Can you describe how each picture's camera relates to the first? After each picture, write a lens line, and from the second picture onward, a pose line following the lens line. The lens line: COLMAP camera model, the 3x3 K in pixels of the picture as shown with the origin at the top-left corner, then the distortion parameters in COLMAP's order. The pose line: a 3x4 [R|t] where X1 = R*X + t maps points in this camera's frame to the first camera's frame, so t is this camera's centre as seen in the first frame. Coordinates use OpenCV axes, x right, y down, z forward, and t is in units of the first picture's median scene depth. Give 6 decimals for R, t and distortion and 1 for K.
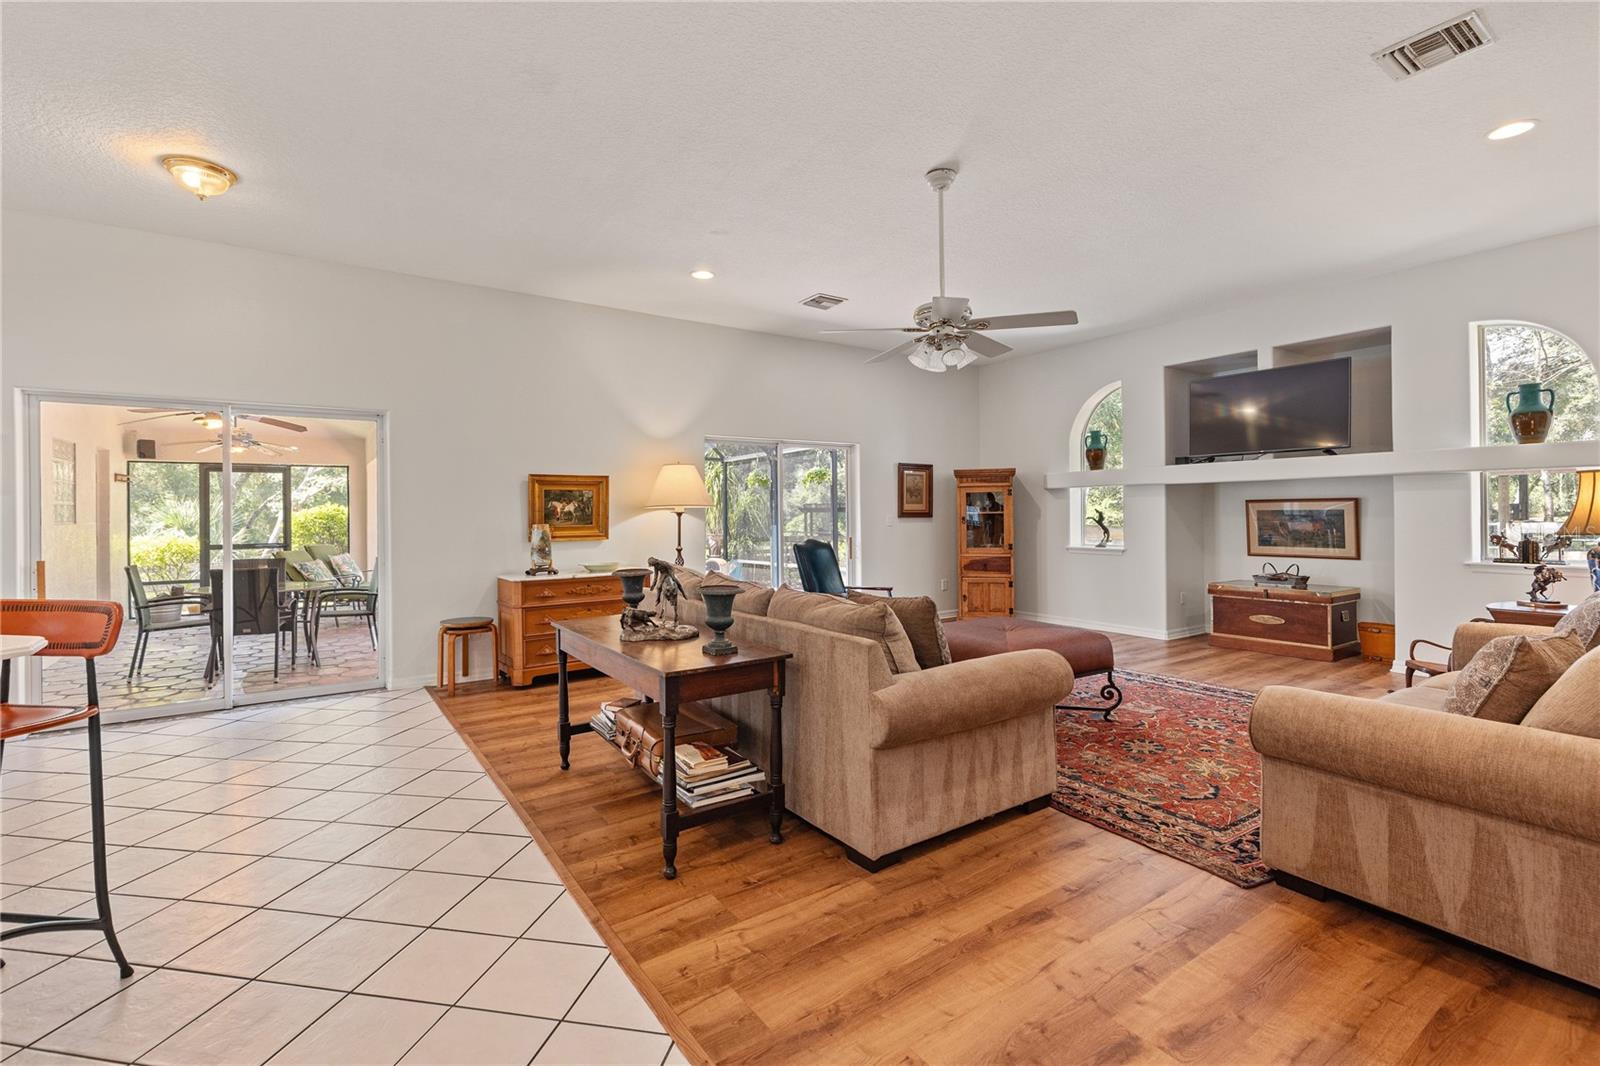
lens RADIAL K [[714.5, 0, 799.3], [0, 714.5, 516.5], [0, 0, 1]] dist [0.027445, -0.008038]
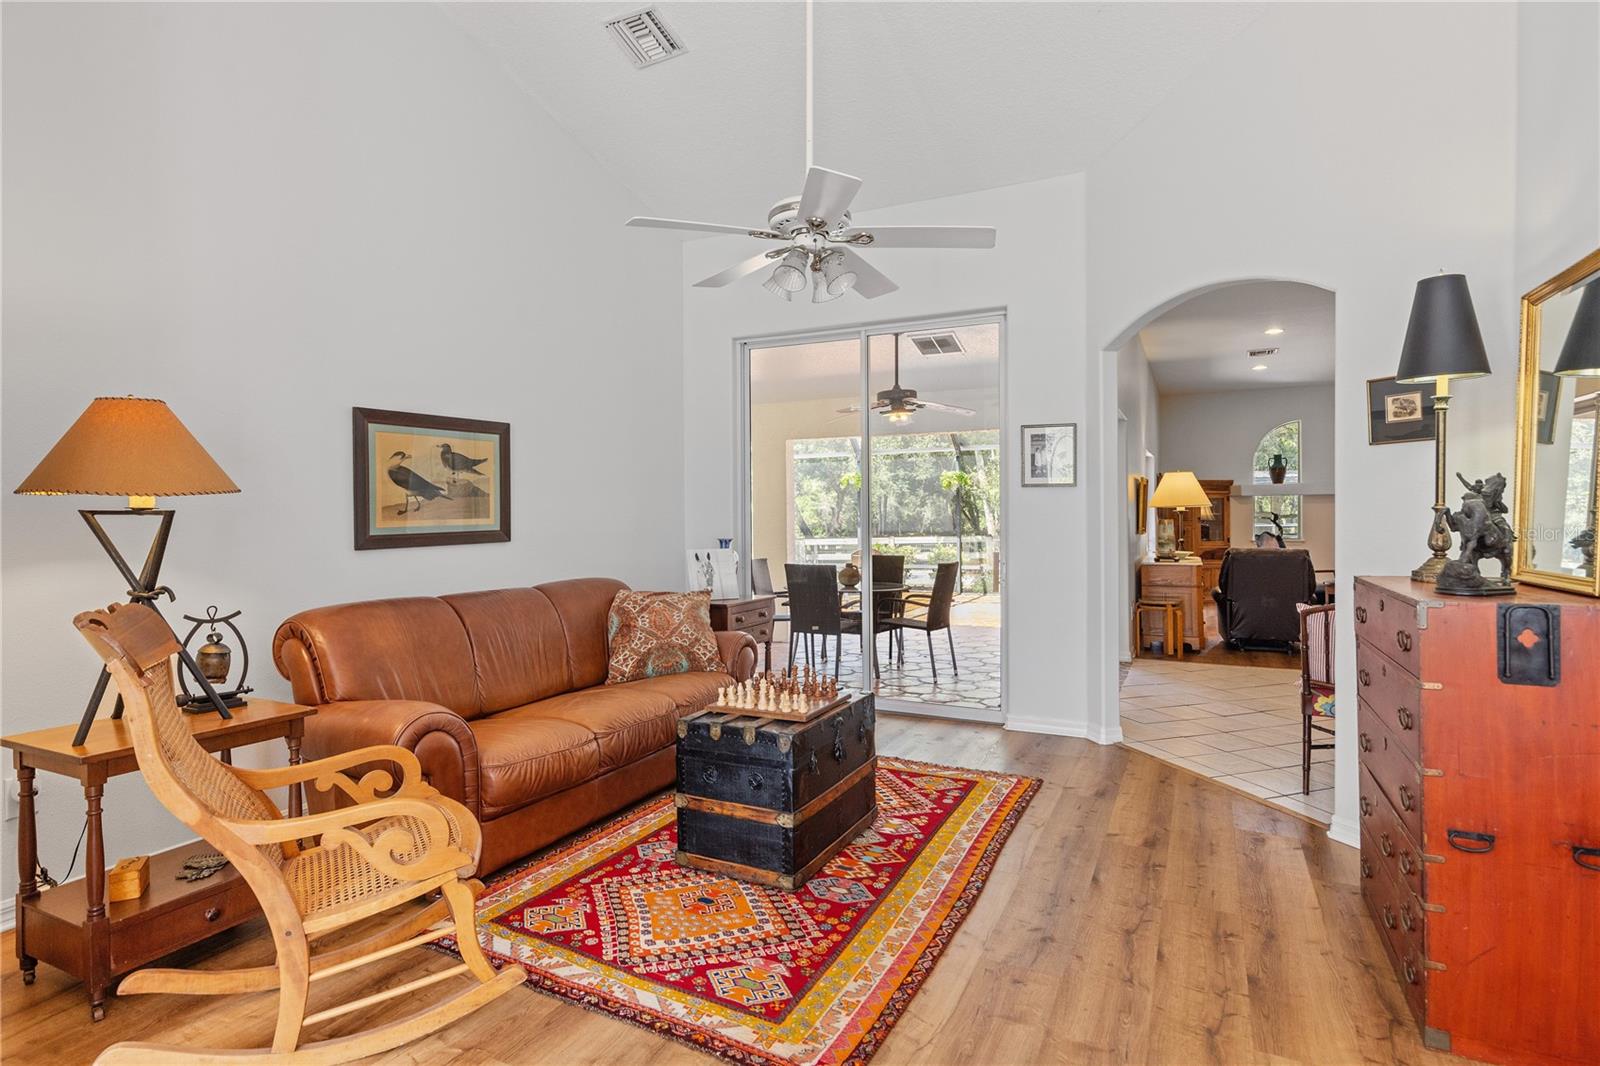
lens RADIAL K [[830.1, 0, 797.3], [0, 830.1, 523.0], [0, 0, 1]] dist [0.001075, -0.000678]
pose [[0.872443, 0.002397, 0.488709, -1.455217], [-0.001725, 0.999997, -0.001824, 0.018804], [-0.488712, 0.000748, 0.872445, 0.086714]]
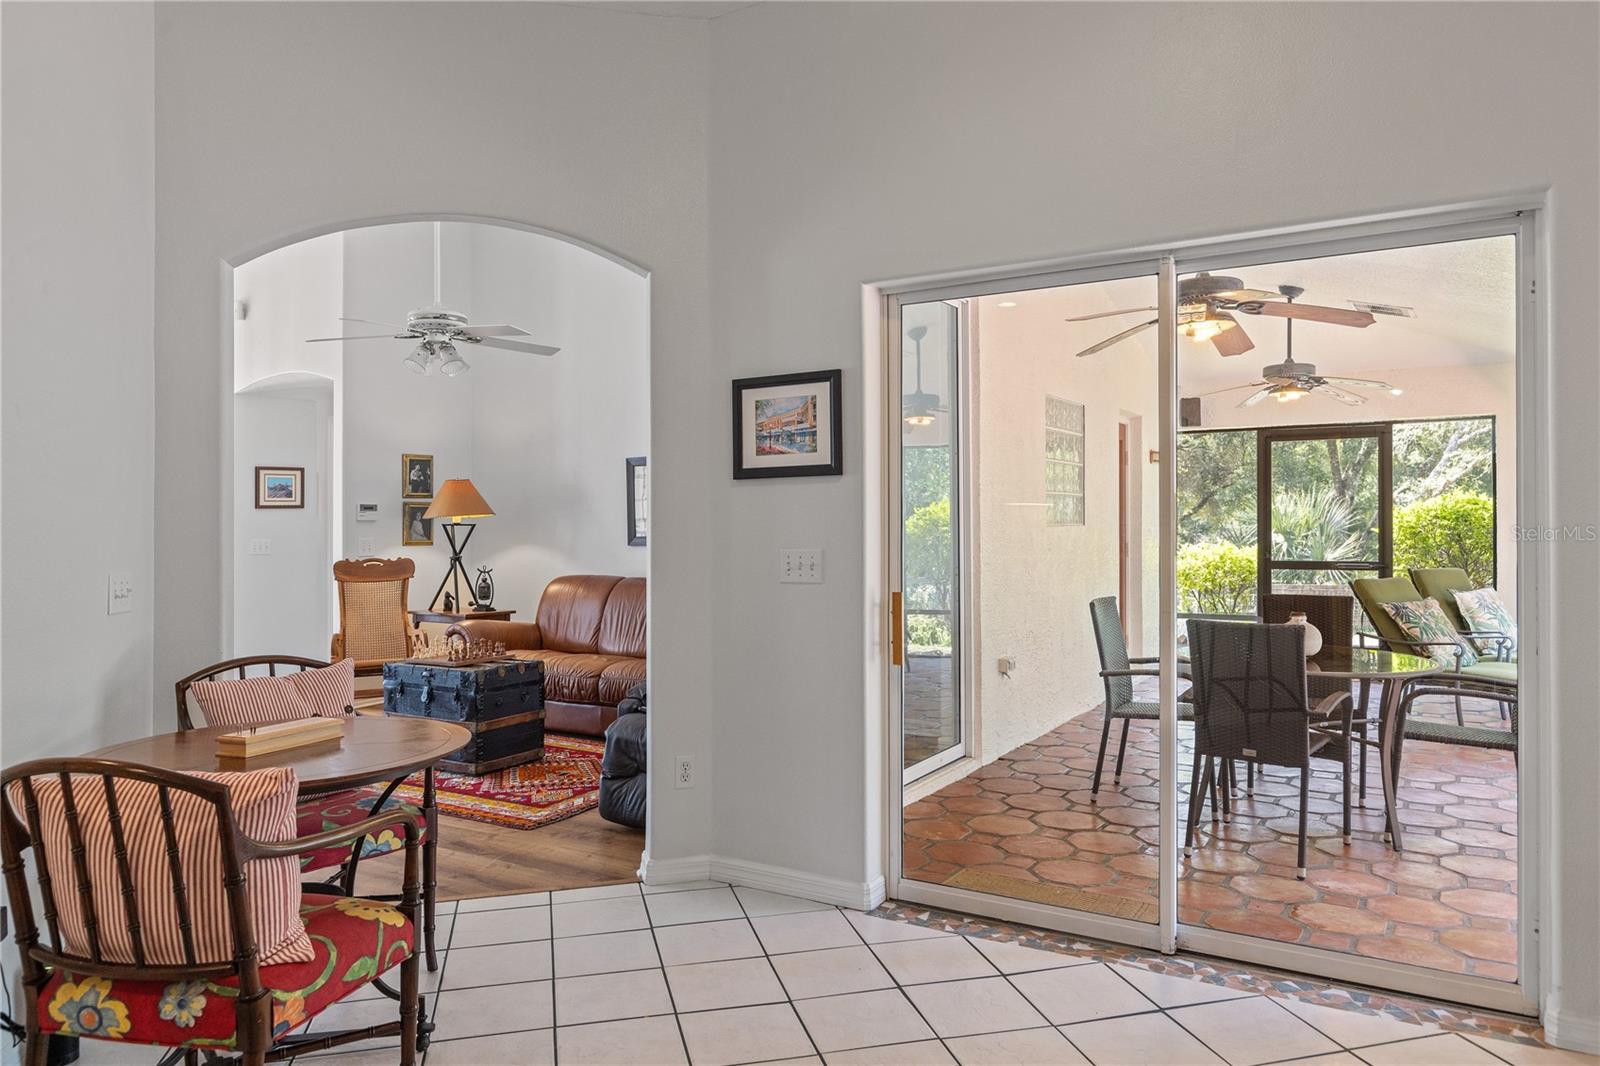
lens RADIAL K [[1068.8, 0, 790.4], [0, 1068.8, 523.6], [0, 0, 1]] dist [-0.005653, 0.000641]
pose [[0.395439, 0.006294, -0.918471, -0.234591], [-0.001552, 0.999980, 0.006185, 0.003861], [0.918491, -0.001021, 0.395440, 0.440055]]
